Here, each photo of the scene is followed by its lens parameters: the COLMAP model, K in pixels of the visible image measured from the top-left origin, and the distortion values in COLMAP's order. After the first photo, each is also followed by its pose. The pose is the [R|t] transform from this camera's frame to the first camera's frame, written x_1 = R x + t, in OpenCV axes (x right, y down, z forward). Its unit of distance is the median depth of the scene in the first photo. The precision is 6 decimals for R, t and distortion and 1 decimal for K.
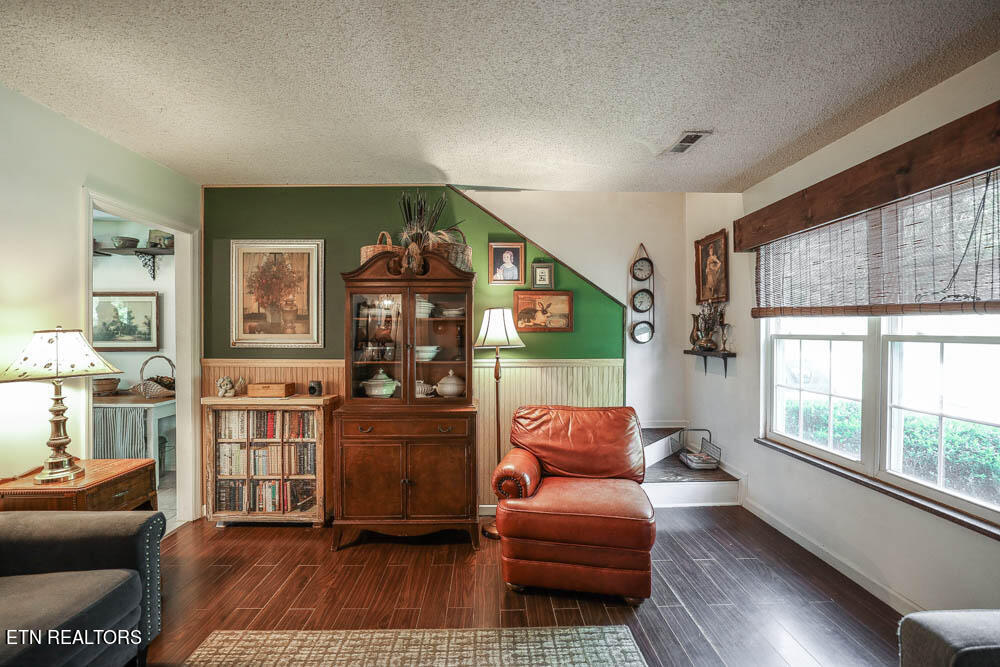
lens RADIAL K [[432.8, 0, 499.1], [0, 432.8, 334.8], [0, 0, 1]] dist [-0.038416, 0.013982]
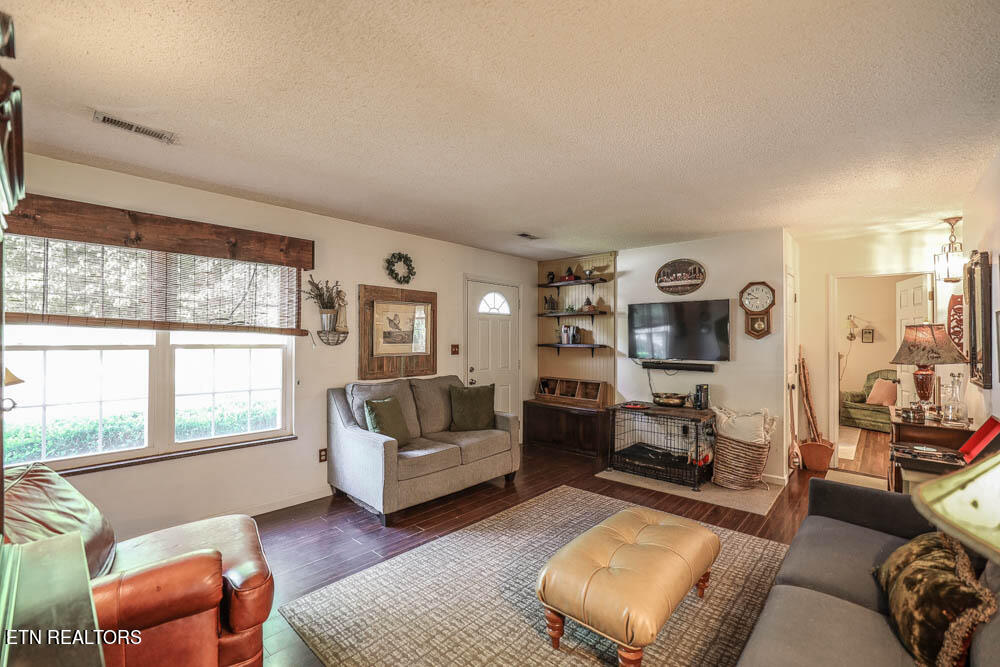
lens RADIAL K [[432.8, 0, 500.2], [0, 432.8, 335.1], [0, 0, 1]] dist [-0.038416, 0.013982]
pose [[-0.721479, 0.003503, 0.692428, -0.581665], [-0.001095, 0.999980, -0.006200, -0.016423], [-0.692436, -0.005231, -0.721460, 0.911287]]
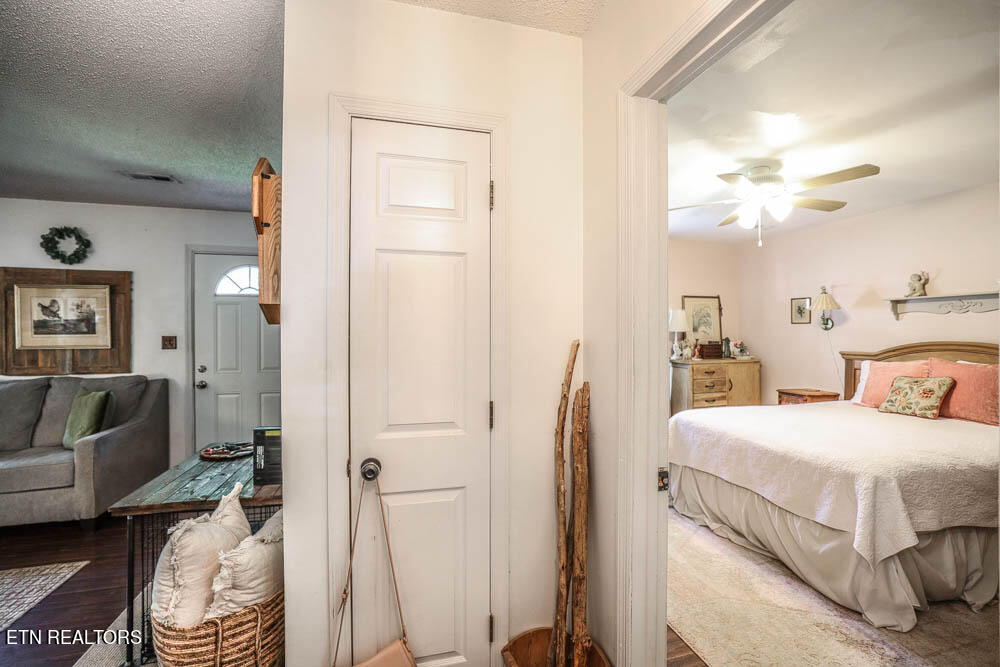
lens RADIAL K [[432.8, 0, 500.9], [0, 432.8, 334.7], [0, 0, 1]] dist [-0.038416, 0.013982]
pose [[-0.229538, -0.005223, 0.973286, -0.774348], [0.003283, 0.999976, 0.006140, 0.000012], [-0.973294, 0.004605, -0.229516, -0.808647]]
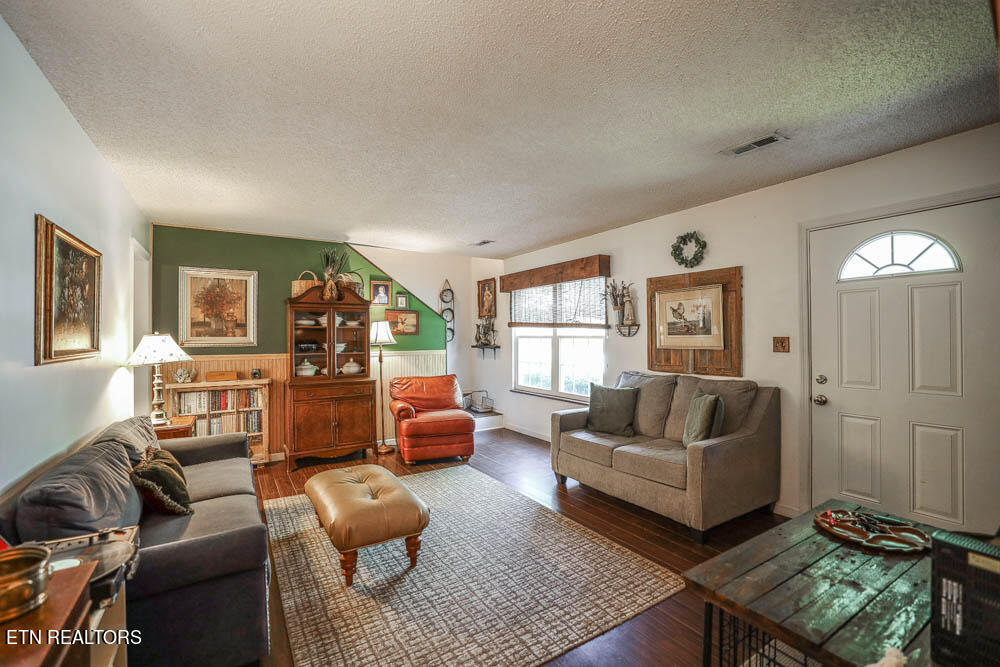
lens RADIAL K [[432.8, 0, 498.8], [0, 432.8, 331.2], [0, 0, 1]] dist [-0.038416, 0.013982]
pose [[0.858562, 0.001594, 0.512706, -0.473140], [0.006400, 0.999884, -0.013827, 0.005106], [-0.512669, 0.015152, 0.858453, -0.692942]]
